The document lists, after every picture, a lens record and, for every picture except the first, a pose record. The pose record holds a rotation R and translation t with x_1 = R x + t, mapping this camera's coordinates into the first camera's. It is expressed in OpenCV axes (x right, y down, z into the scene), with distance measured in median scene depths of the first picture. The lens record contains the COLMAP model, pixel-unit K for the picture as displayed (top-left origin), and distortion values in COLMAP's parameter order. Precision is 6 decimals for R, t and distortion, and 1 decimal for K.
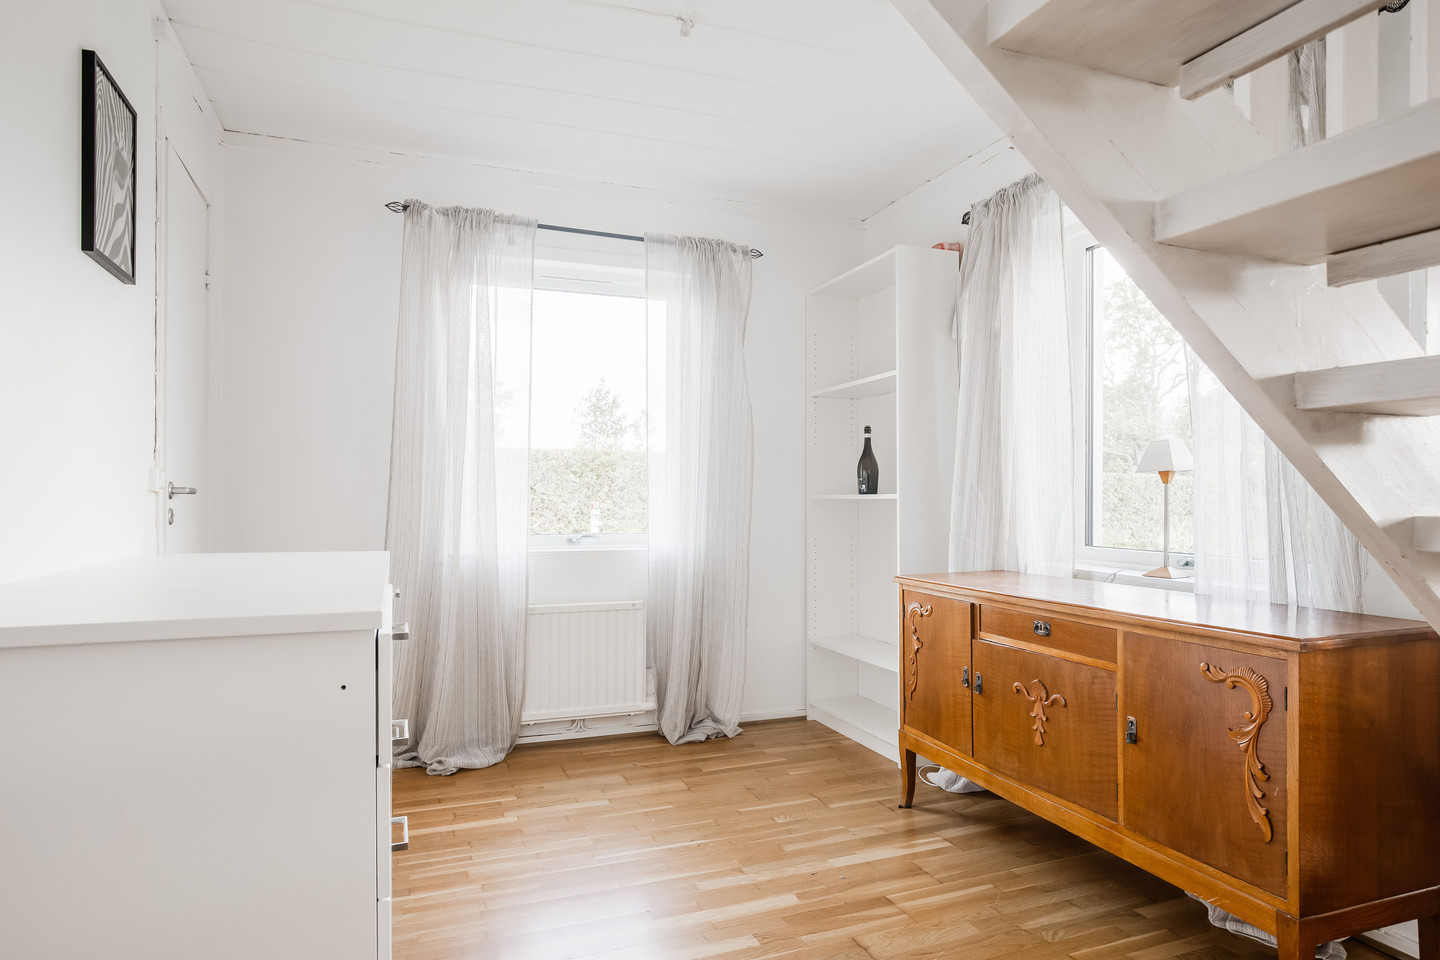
lens RADIAL K [[843.0, 0, 735.8], [0, 843.0, 491.9], [0, 0, 1]] dist [-0.004822, -0.001257]
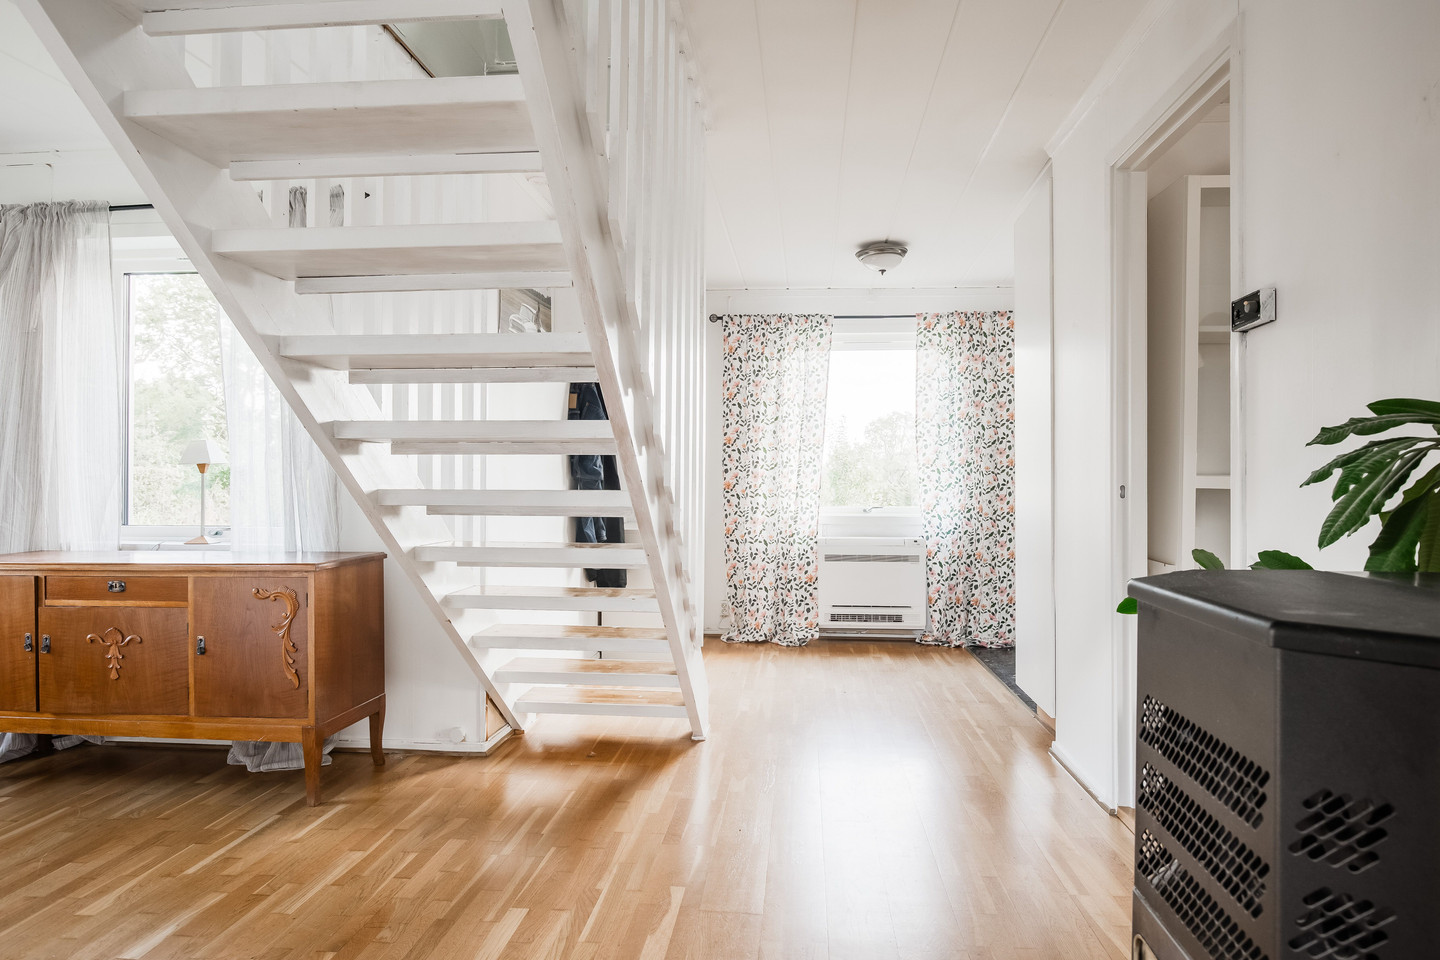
lens RADIAL K [[843.0, 0, 735.8], [0, 843.0, 491.9], [0, 0, 1]] dist [-0.004822, -0.001257]
pose [[0.431030, -0.006831, 0.902312, -0.408091], [-0.002314, 0.999960, 0.008675, 0.007934], [-0.902335, -0.005827, 0.430996, -0.415709]]
